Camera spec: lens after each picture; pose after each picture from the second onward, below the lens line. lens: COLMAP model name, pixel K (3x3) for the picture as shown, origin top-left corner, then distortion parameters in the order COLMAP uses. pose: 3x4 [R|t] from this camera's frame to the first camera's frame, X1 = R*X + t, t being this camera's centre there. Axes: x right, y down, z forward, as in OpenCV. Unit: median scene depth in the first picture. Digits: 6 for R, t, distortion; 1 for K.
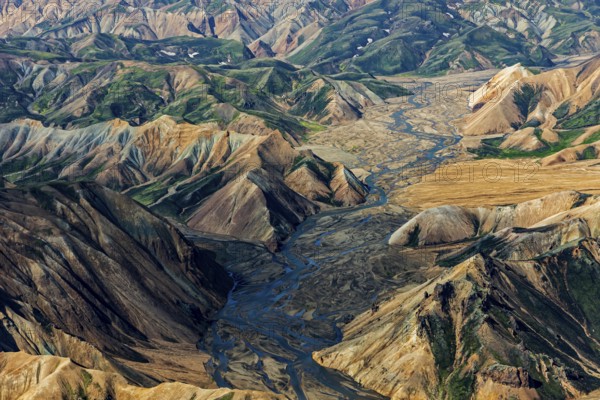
lens RADIAL K [[1759.8, 0, 337.1], [0, 1759.8, 199.7], [0, 0, 1]] dist [0.039884, 0.064660]
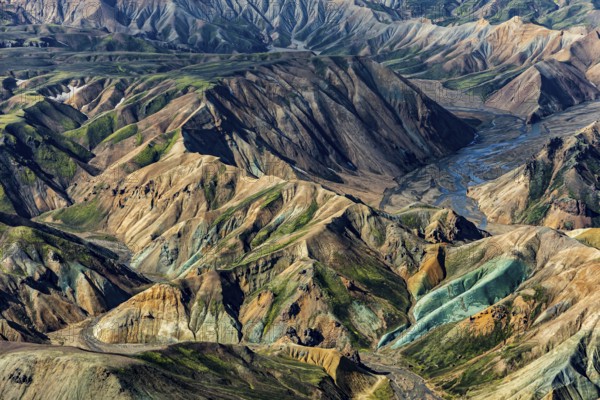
lens RADIAL K [[1722.5, 0, 300.0], [0, 1722.5, 200.0], [0, 0, 1]] dist [0.334788, -1.161665]
pose [[0.922182, 0.076191, -0.379176, 0.231193], [-0.059678, 0.996694, 0.055134, 0.020831], [0.382123, -0.028215, 0.923680, -0.155862]]
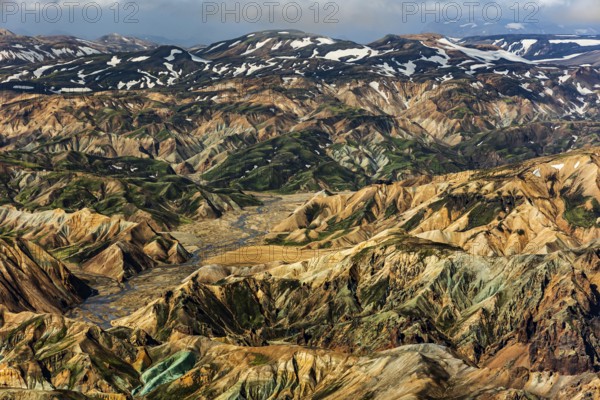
lens RADIAL K [[1781.2, 0, 300.0], [0, 1781.2, 200.0], [0, 0, 1]] dist [0.178861, 0.293160]
pose [[0.997006, 0.062021, -0.046169, 0.197546], [-0.064644, 0.996241, -0.057660, 0.032316], [0.042419, 0.060472, 0.997268, -0.755400]]
